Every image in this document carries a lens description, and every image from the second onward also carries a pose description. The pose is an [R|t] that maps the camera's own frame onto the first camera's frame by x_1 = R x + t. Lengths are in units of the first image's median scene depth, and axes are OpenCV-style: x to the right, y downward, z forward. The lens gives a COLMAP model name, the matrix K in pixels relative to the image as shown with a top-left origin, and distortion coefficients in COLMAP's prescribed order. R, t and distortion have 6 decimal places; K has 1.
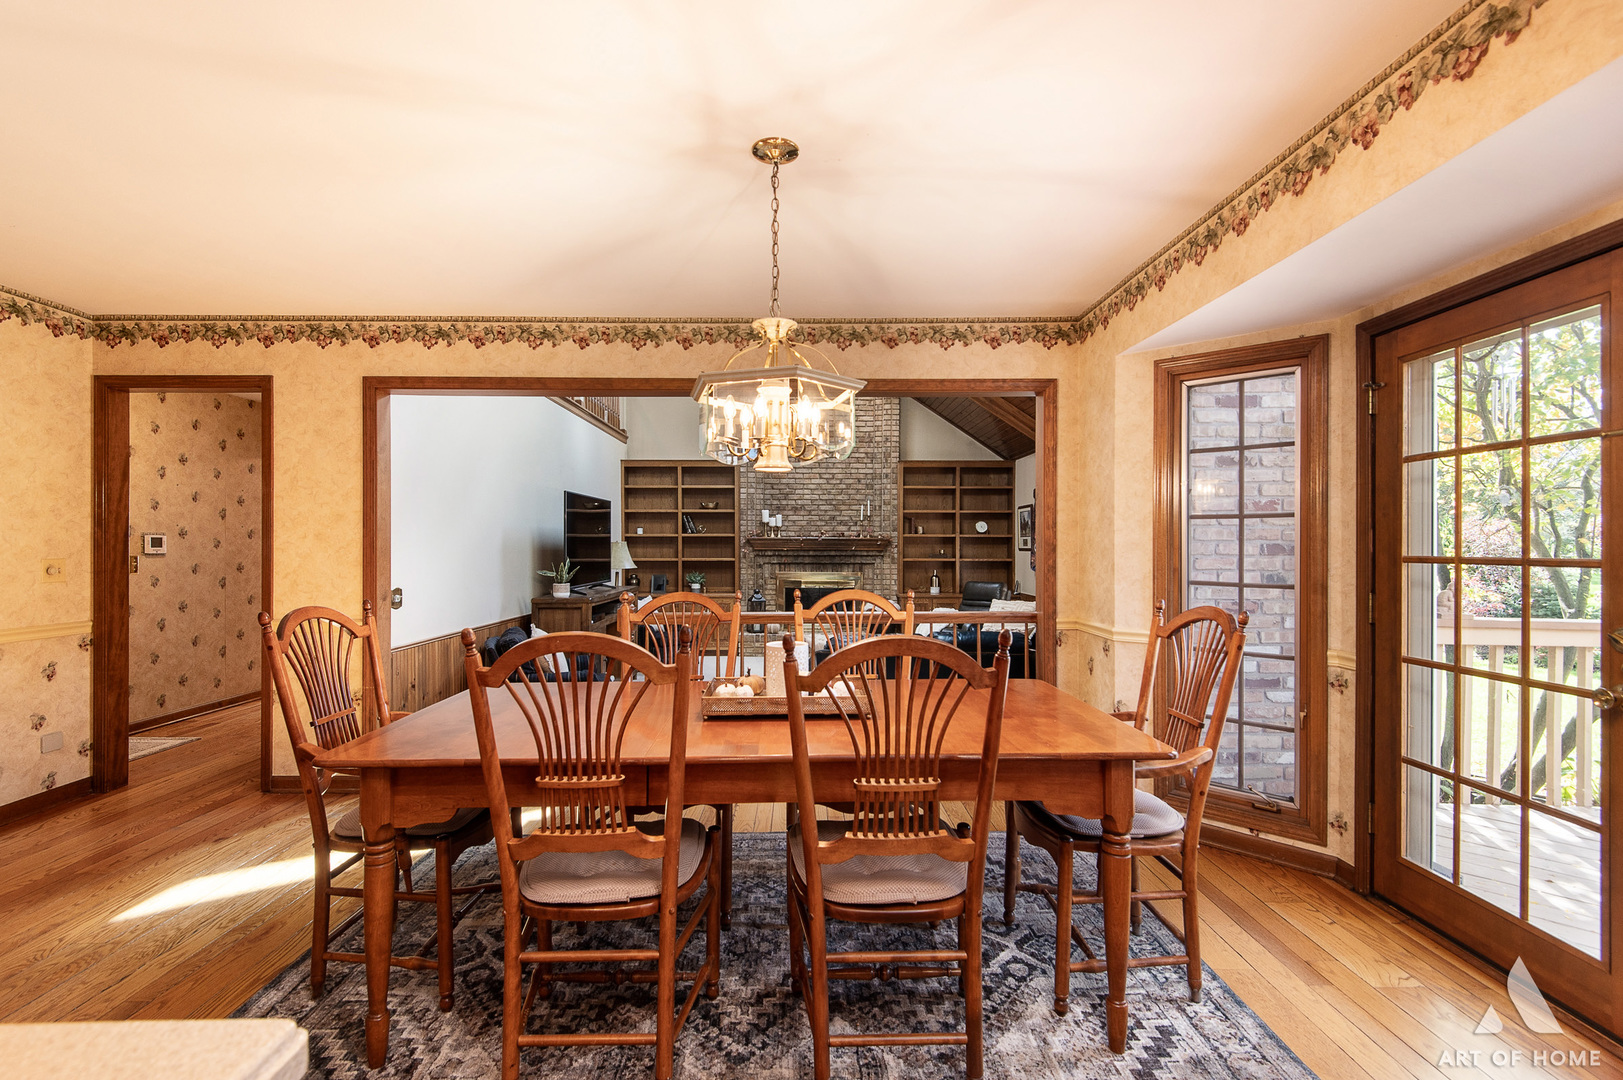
lens RADIAL K [[729.4, 0, 805.7], [0, 729.4, 543.3], [0, 0, 1]] dist [0.003338, -0.002152]
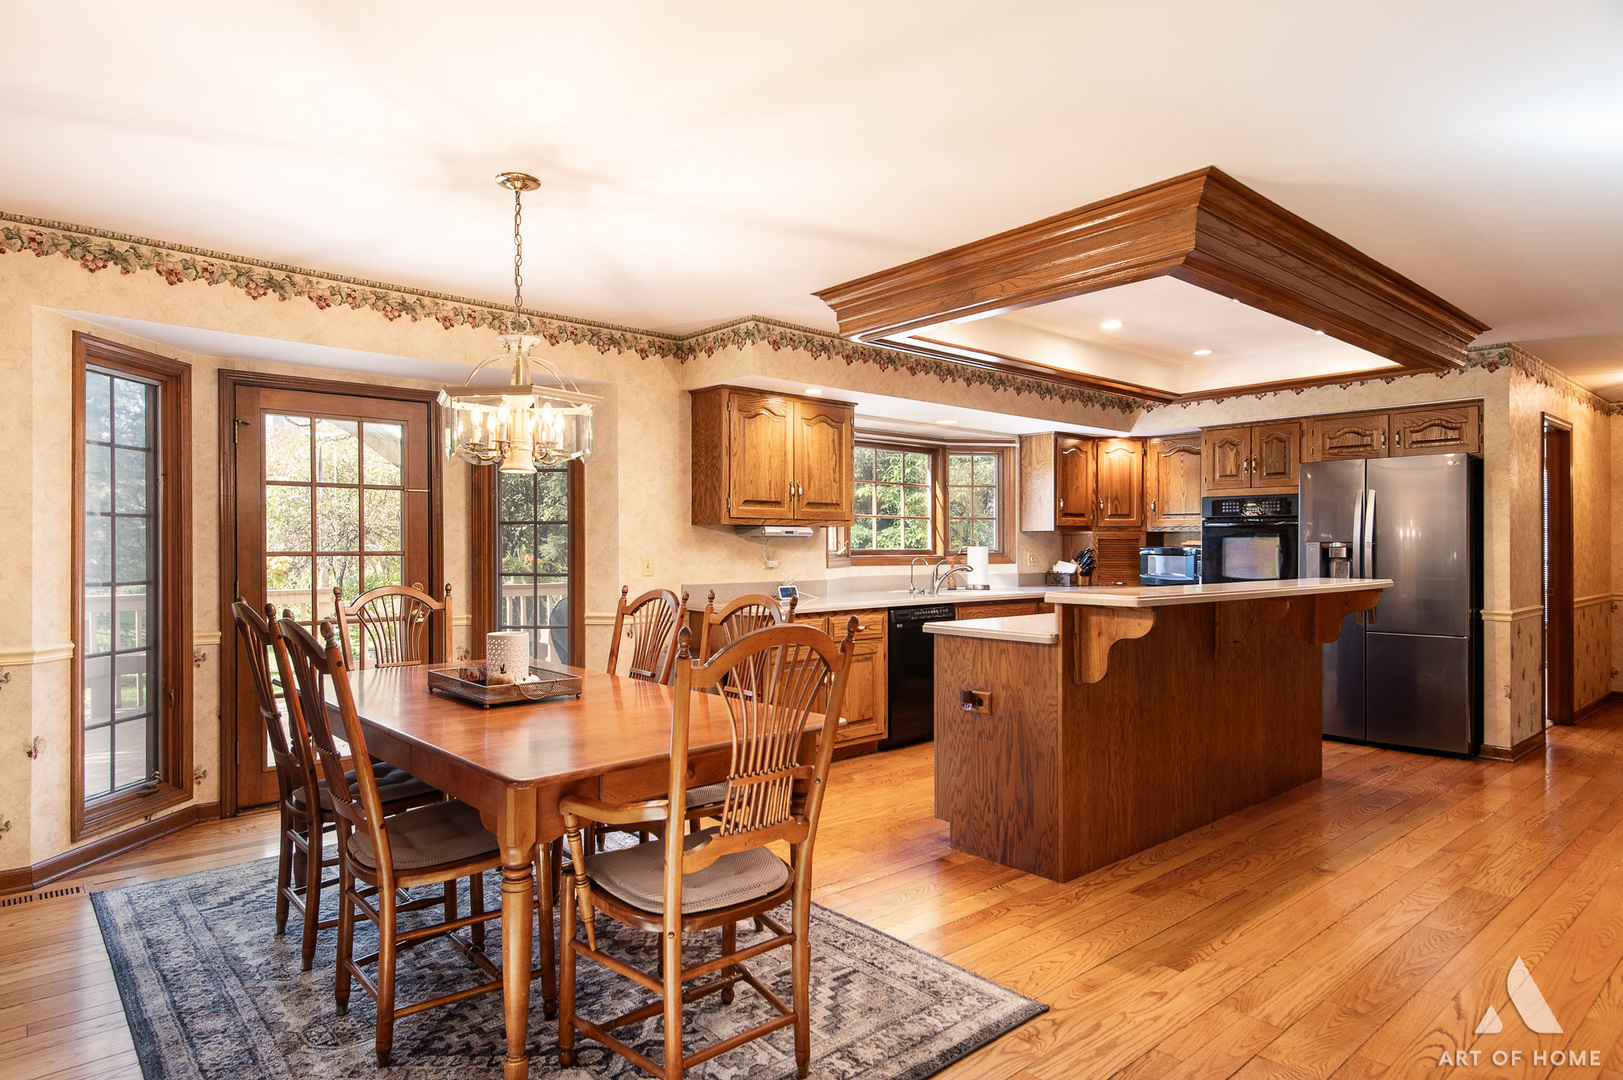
lens RADIAL K [[896.1, 0, 805.7], [0, 896.1, 542.8], [0, 0, 1]] dist [0.029886, -0.009648]
pose [[-0.652012, 0.001241, 0.758208, -0.294767], [-0.003136, 0.999986, -0.004334, 0.001182], [-0.758202, -0.005204, -0.651998, 0.340209]]
